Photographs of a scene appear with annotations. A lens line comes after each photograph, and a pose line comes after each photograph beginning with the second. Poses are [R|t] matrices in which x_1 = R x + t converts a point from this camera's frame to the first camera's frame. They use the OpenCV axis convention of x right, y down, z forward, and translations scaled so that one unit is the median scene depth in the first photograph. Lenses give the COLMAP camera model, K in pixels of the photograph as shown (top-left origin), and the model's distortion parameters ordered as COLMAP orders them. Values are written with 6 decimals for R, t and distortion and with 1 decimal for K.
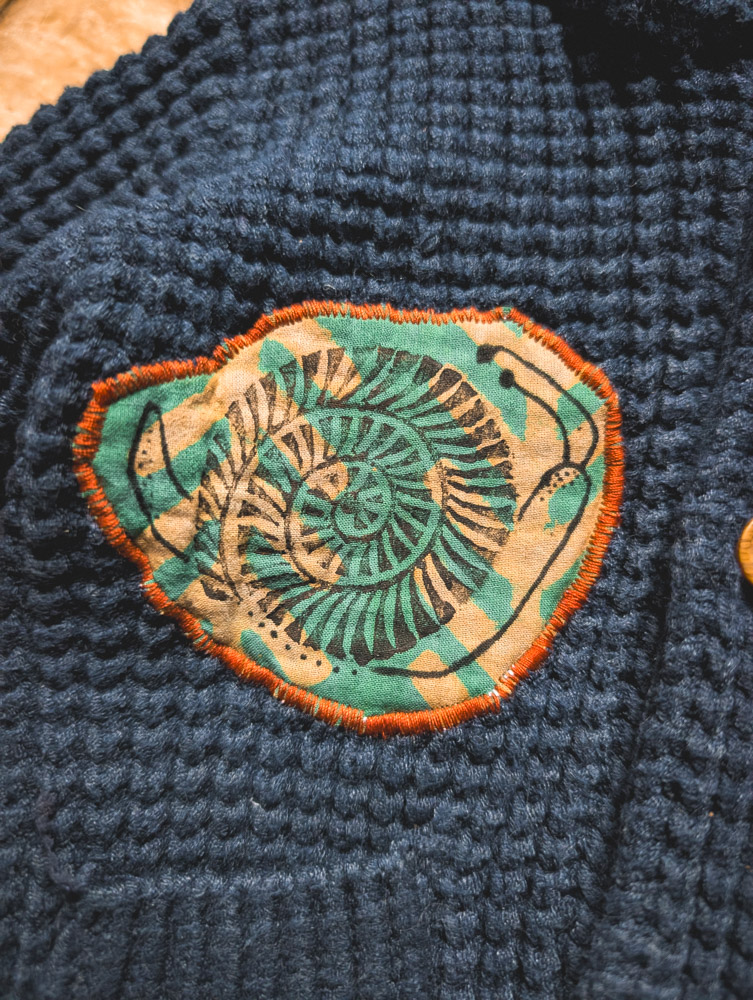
lens RADIAL K [[847.0, 0, 408.8], [0, 847.0, 529.4], [0, 0, 1]] dist [-0.035917, -0.012500]
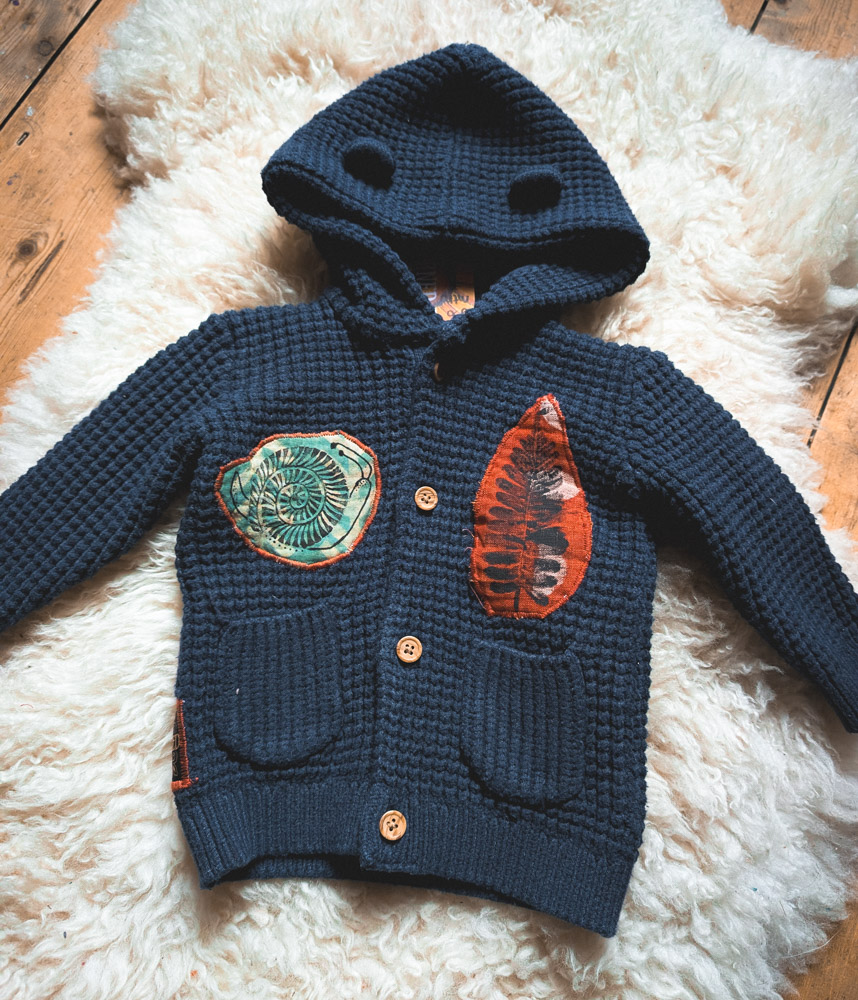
lens RADIAL K [[797.1, 0, 425.5], [0, 797.1, 500.8], [0, 0, 1]] dist [0.002691, -0.018161]
pose [[0.971176, -0.097474, 0.217521, -0.243112], [0.111106, 0.992483, -0.051316, 0.185875], [-0.210884, 0.074005, 0.974706, -1.957213]]
